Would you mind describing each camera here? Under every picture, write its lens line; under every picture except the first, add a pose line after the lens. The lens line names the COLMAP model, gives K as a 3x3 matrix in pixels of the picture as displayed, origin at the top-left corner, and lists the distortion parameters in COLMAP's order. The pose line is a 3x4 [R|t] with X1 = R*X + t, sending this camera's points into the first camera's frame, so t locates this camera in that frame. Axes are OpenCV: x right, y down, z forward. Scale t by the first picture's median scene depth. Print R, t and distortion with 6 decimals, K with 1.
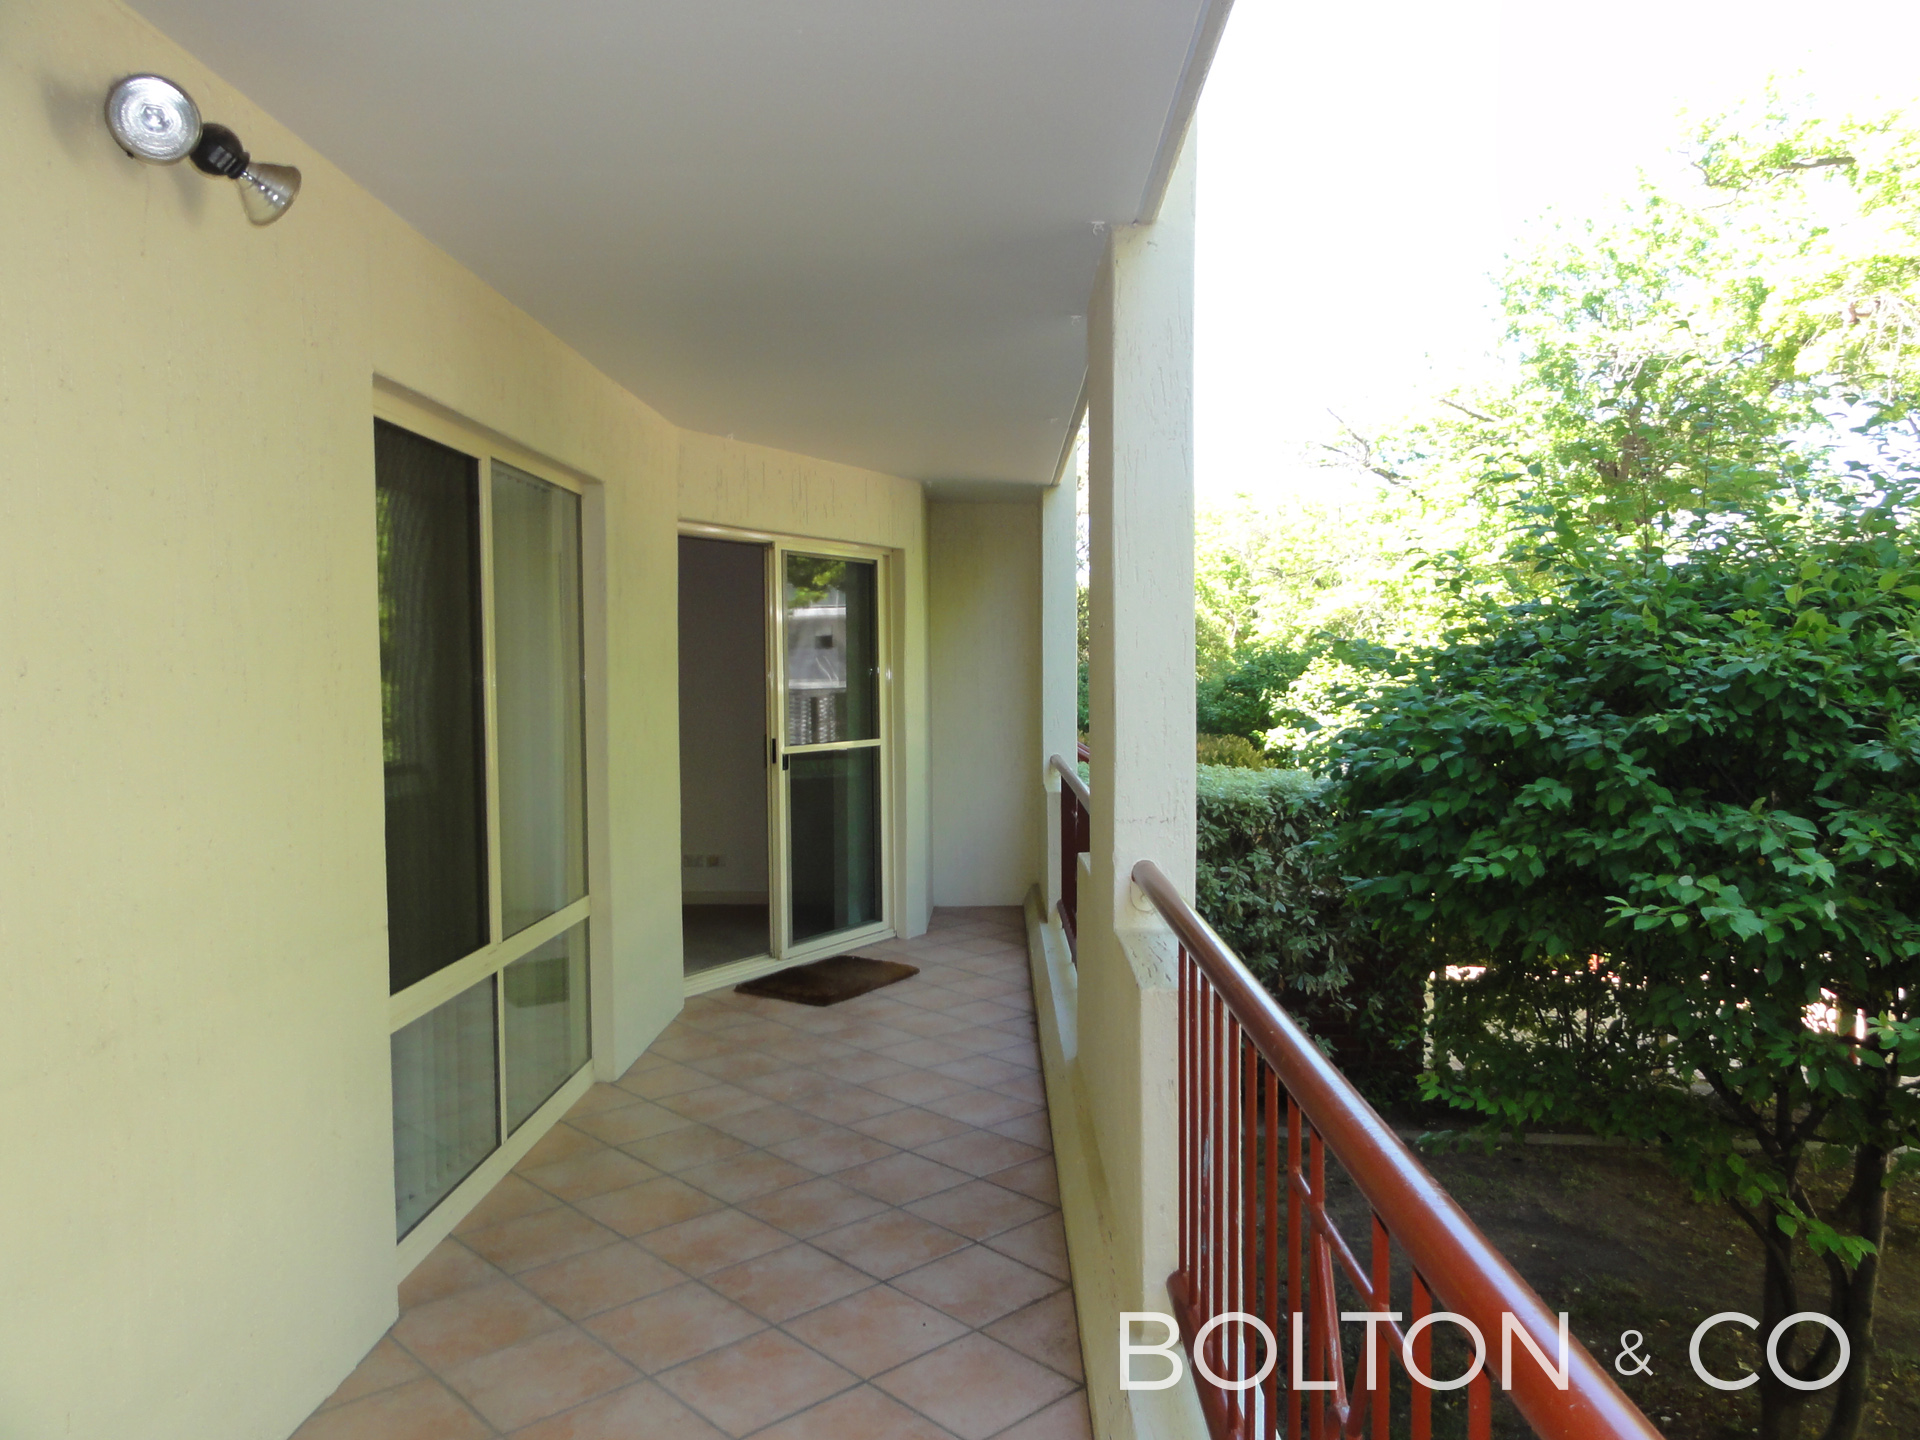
lens RADIAL K [[1361.2, 0, 957.5], [0, 1361.2, 725.0], [0, 0, 1]] dist [-0.004933, 0.007583]
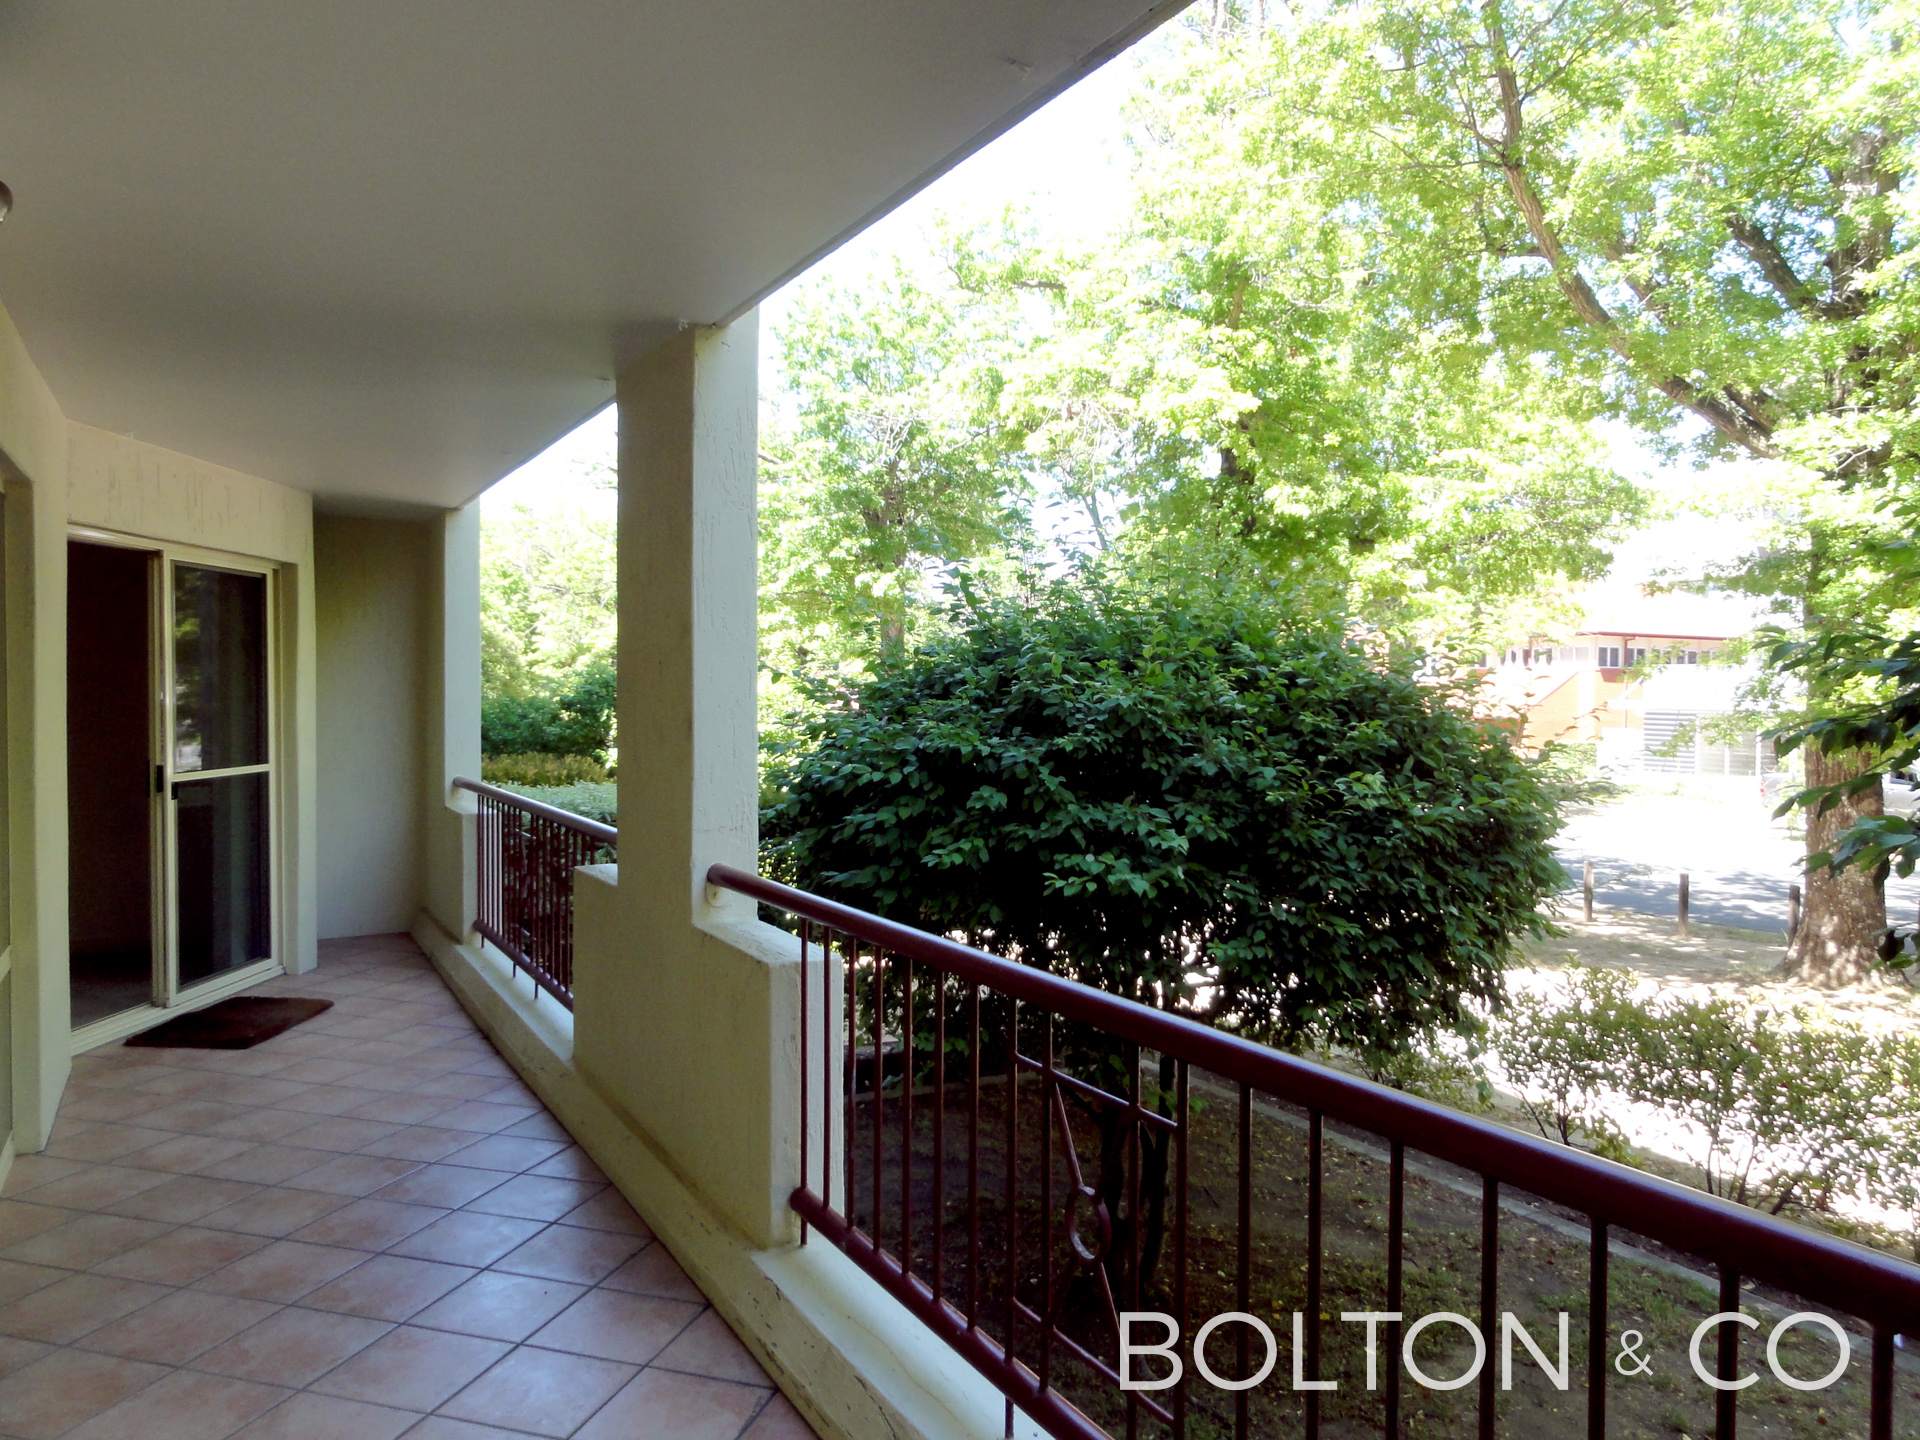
lens RADIAL K [[1361.2, 0, 957.5], [0, 1361.2, 725.0], [0, 0, 1]] dist [-0.004933, 0.007583]
pose [[0.864152, -0.001884, 0.503227, -0.136082], [0.008300, 0.999910, -0.010509, -0.003244], [-0.503162, 0.013258, 0.864090, -0.061656]]
